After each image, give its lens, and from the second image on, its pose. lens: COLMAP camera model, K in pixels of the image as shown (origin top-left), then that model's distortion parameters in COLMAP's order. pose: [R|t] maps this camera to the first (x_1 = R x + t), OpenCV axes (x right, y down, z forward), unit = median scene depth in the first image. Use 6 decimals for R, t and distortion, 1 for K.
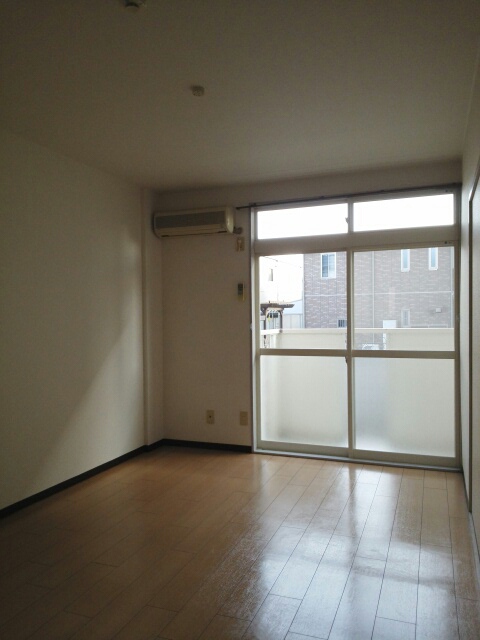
lens RADIAL K [[502.4, 0, 242.4], [0, 502.4, 323.2], [0, 0, 1]] dist [-0.006207, -0.007813]
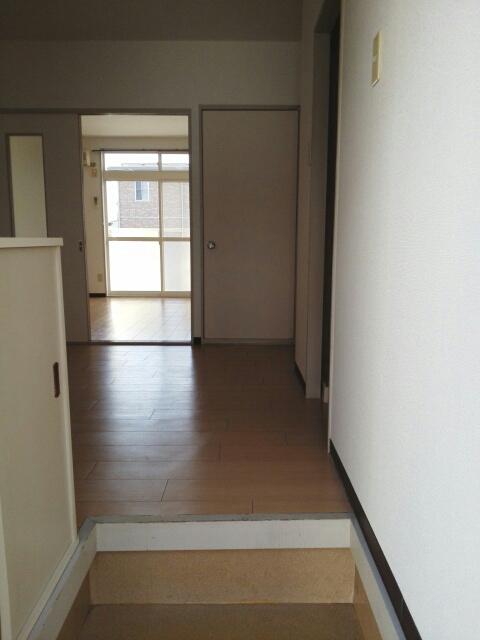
lens RADIAL K [[502.4, 0, 243.6], [0, 502.4, 320.4], [0, 0, 1]] dist [-0.006207, -0.007813]
pose [[0.932638, -0.045806, 0.357893, -0.161429], [-0.003933, 0.990559, 0.137030, 0.097084], [-0.360791, -0.129207, 0.923653, -0.777241]]
